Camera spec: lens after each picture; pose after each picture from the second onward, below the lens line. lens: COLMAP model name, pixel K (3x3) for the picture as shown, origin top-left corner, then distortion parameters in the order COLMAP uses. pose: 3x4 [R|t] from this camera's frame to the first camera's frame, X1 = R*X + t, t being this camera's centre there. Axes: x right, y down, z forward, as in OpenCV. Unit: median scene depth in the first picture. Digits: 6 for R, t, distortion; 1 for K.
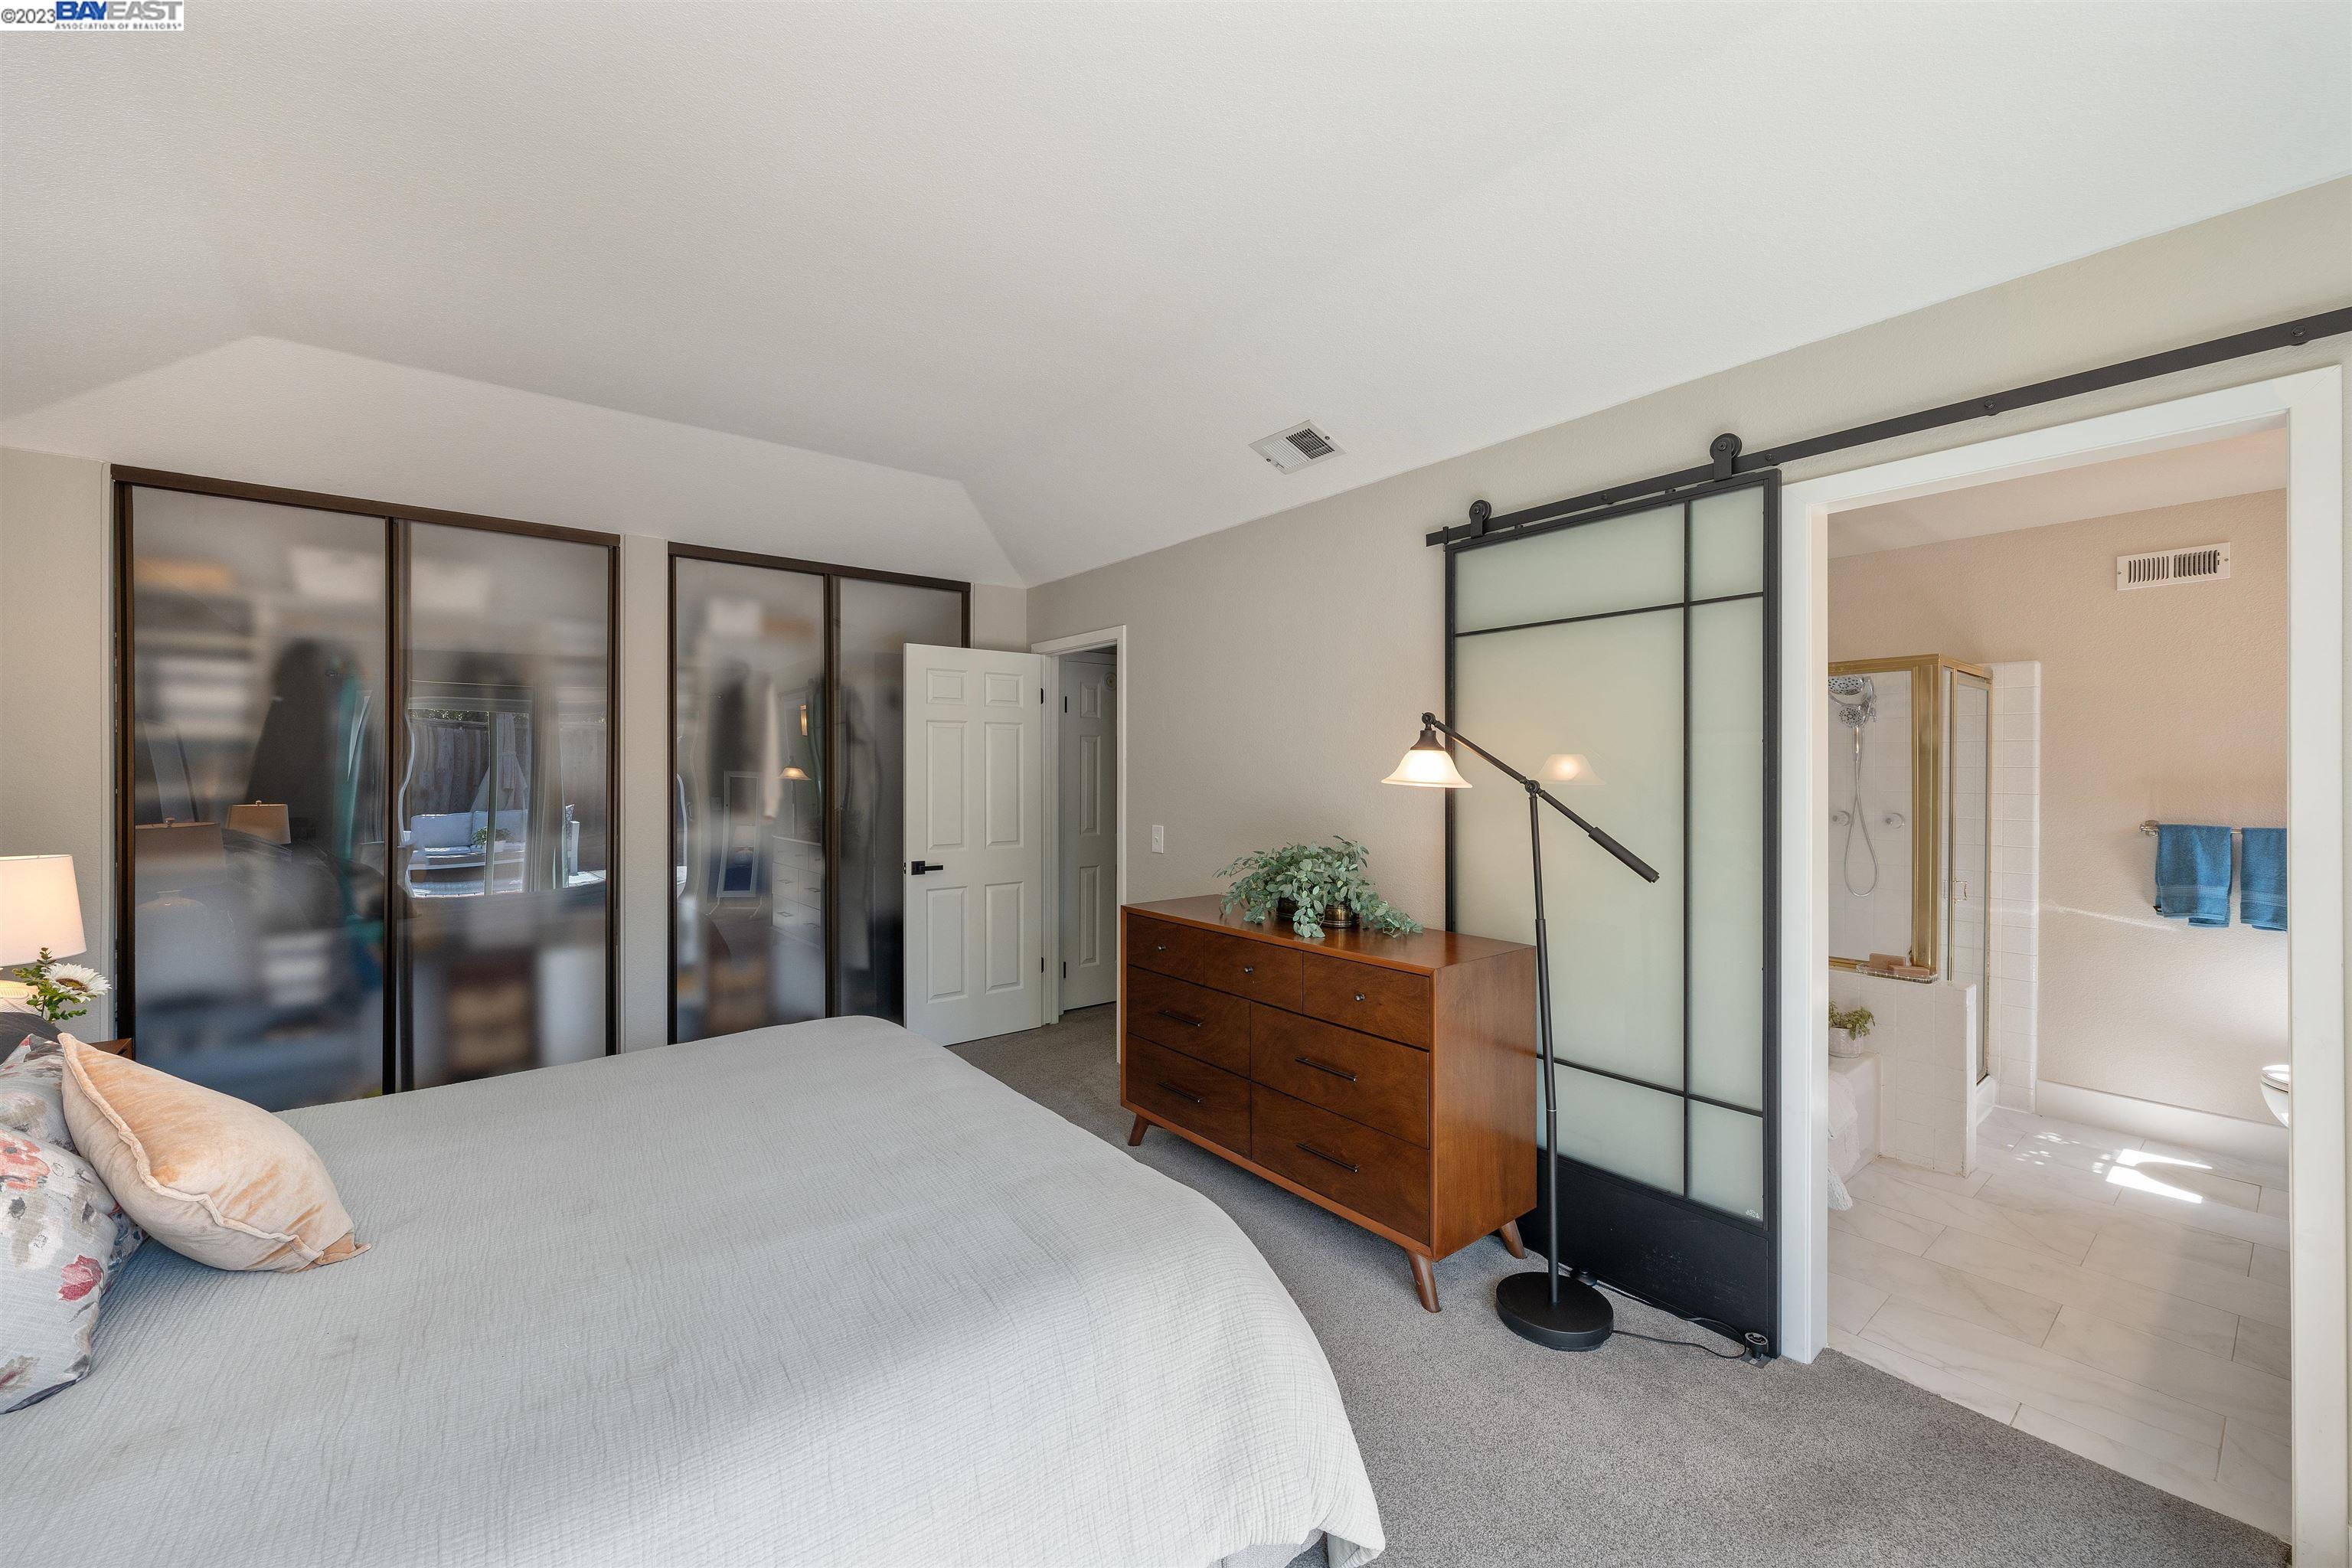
lens RADIAL K [[944.7, 0, 1138.3], [0, 944.7, 773.1], [0, 0, 1]] dist [-0.001851, -0.000407]
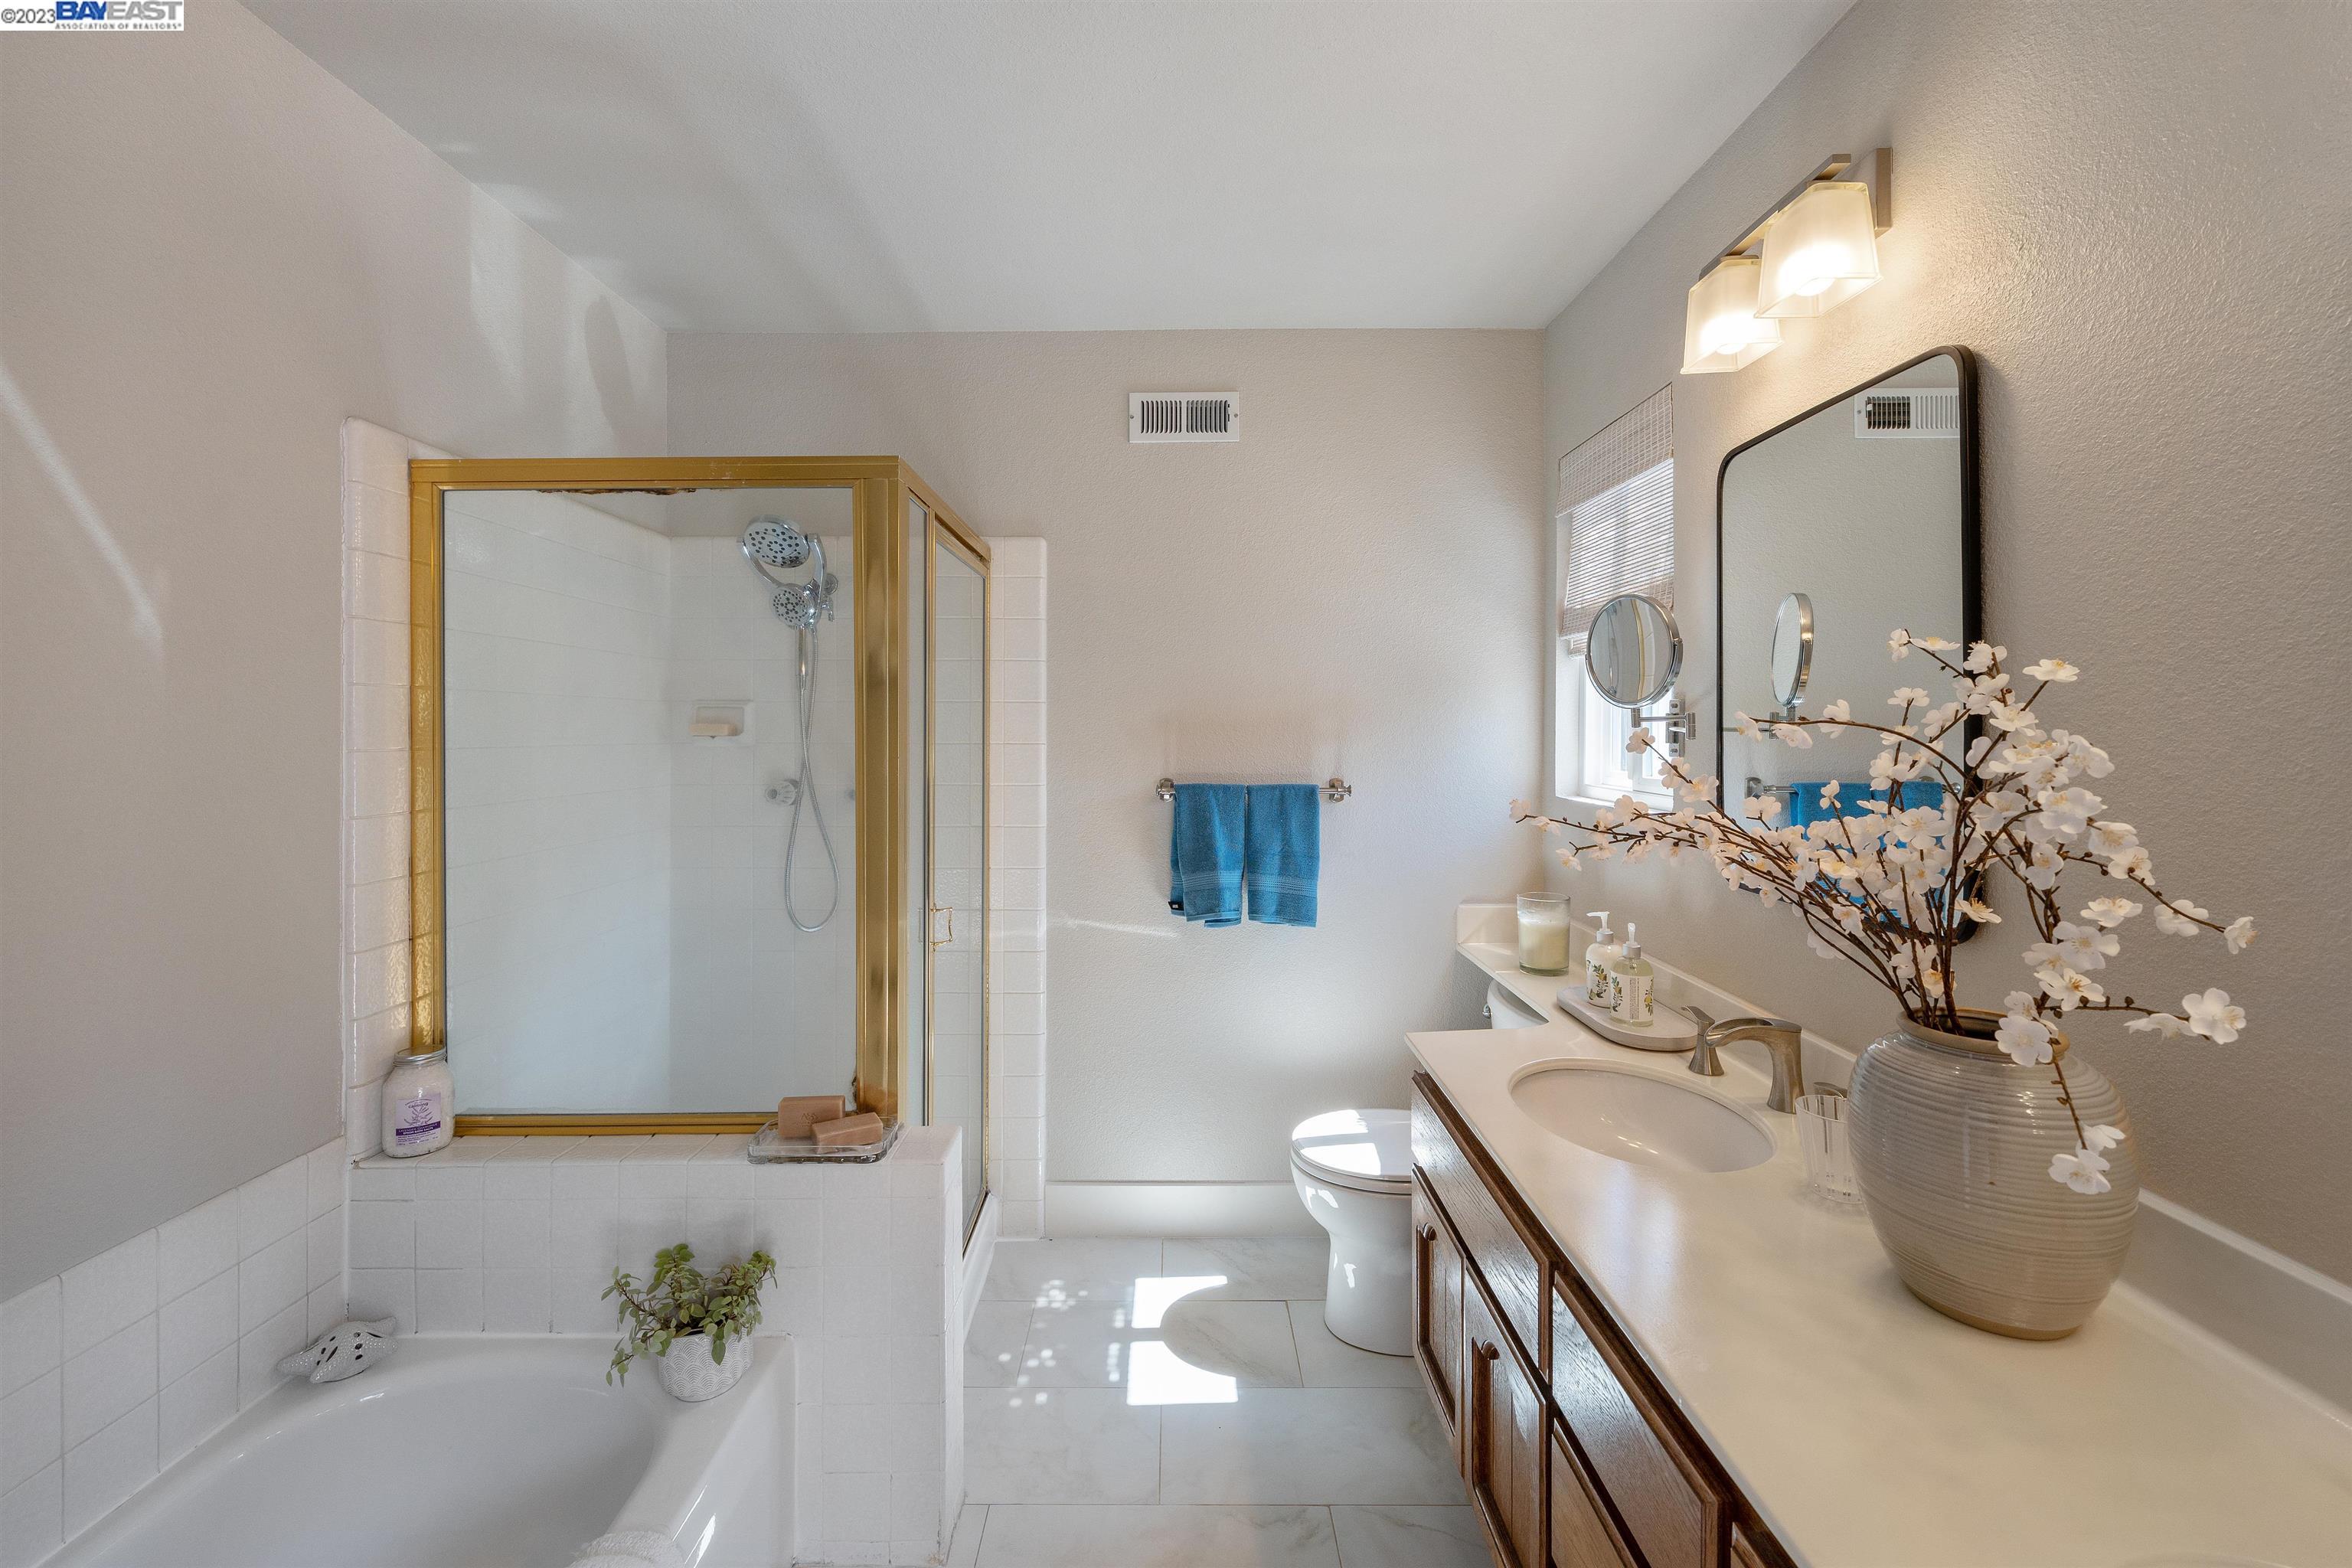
lens RADIAL K [[942.1, 0, 1198.0], [0, 942.1, 720.3], [0, 0, 1]] dist [-0.000641, -0.002623]
pose [[0.593528, 0.001422, 0.804812, 0.537161], [0.004725, 0.999975, -0.005252, 0.011221], [-0.804800, 0.006920, 0.593506, 0.575255]]
